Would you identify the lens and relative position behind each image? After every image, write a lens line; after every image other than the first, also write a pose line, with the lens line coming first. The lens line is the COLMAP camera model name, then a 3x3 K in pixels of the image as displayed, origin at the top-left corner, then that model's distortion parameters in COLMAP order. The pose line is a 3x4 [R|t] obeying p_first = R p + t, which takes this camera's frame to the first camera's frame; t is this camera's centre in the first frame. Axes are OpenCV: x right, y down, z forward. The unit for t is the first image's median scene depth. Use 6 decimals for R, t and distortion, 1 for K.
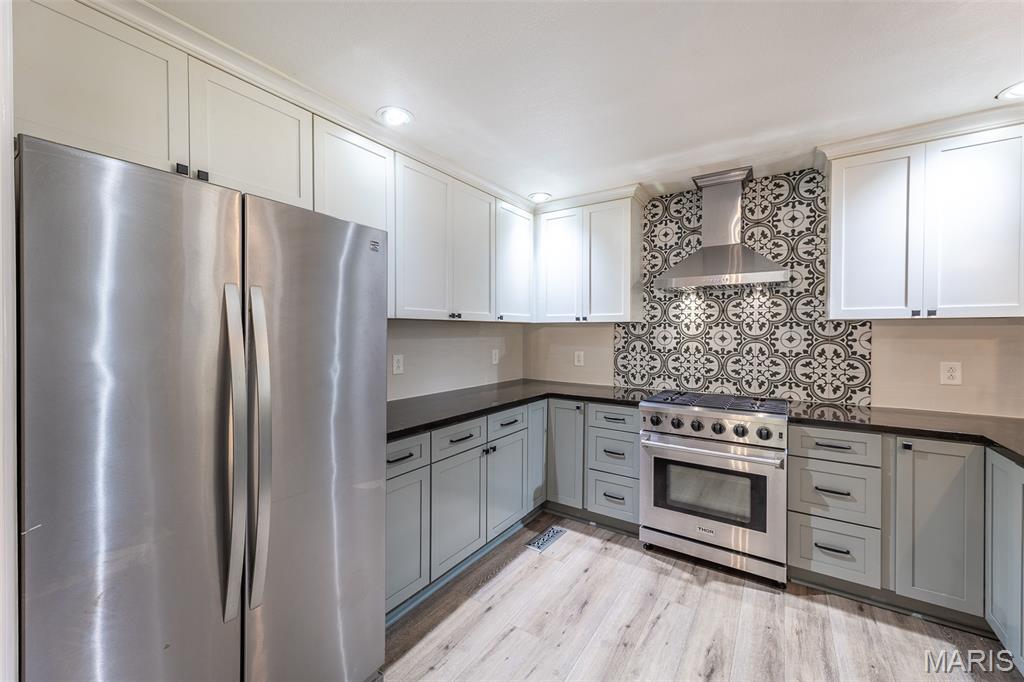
lens RADIAL K [[404.6, 0, 509.0], [0, 404.6, 337.9], [0, 0, 1]] dist [0.007694, -0.000721]
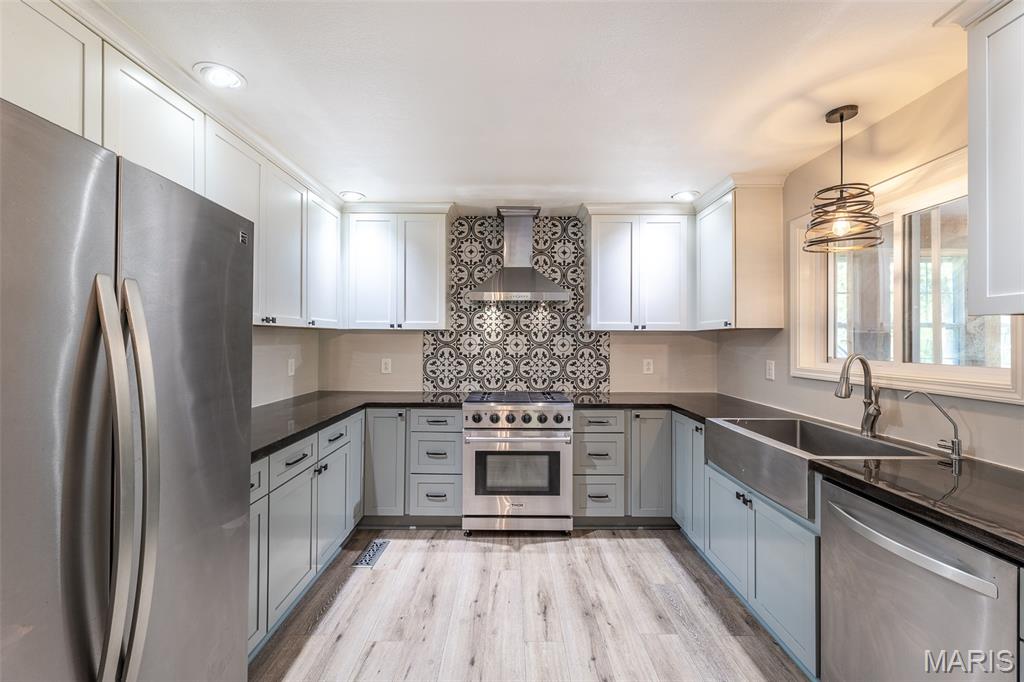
lens RADIAL K [[424.1, 0, 508.7], [0, 424.1, 339.0], [0, 0, 1]] dist [0.000558, 0.000392]
pose [[0.828518, 0.001605, 0.559961, -0.221848], [0.005564, 0.999923, -0.011099, -0.001881], [-0.559935, 0.012311, 0.828445, -0.024846]]
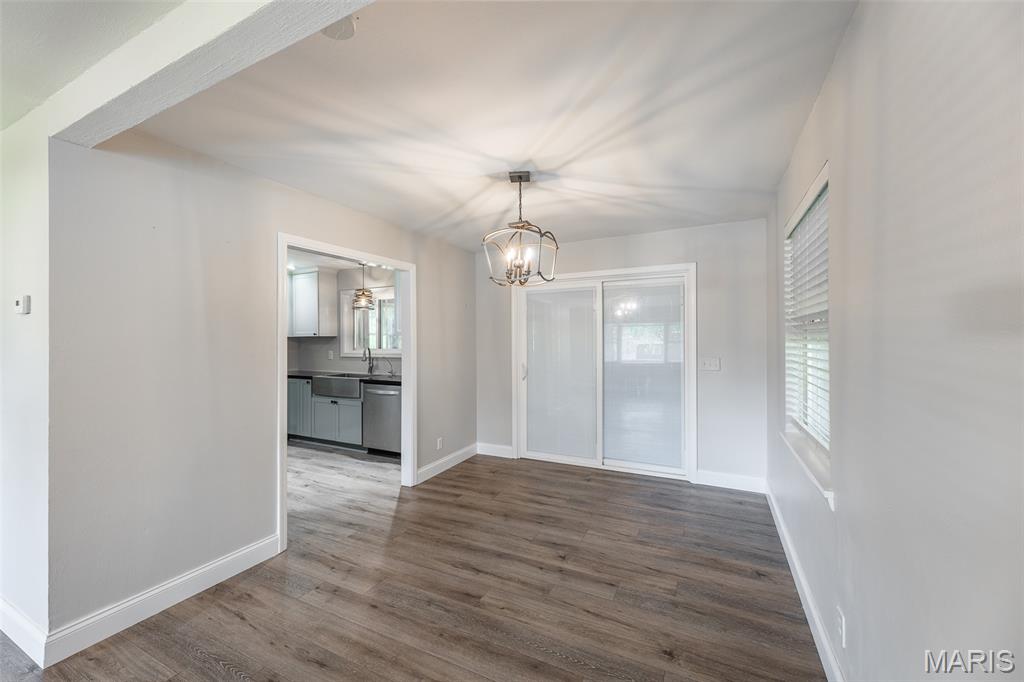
lens RADIAL K [[404.6, 0, 507.3], [0, 404.6, 339.1], [0, 0, 1]] dist [0.007694, -0.000721]
pose [[-0.121397, 0.000404, 0.992604, -1.718570], [0.013130, 0.999913, 0.001199, -0.012102], [-0.992517, 0.013178, -0.121392, -0.251962]]
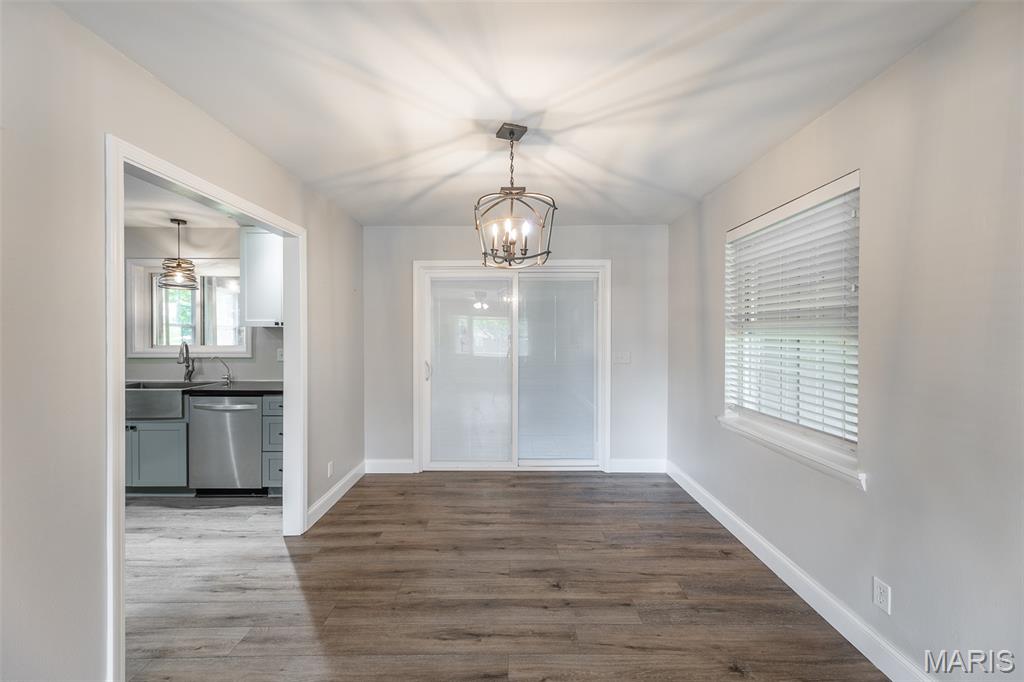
lens RADIAL K [[404.6, 0, 510.5], [0, 404.6, 337.1], [0, 0, 1]] dist [0.007694, -0.000721]
pose [[-0.550202, -0.008592, 0.834987, -1.349364], [0.006091, 0.999879, 0.014303, -0.012939], [-0.835009, 0.012955, -0.550083, 0.099964]]
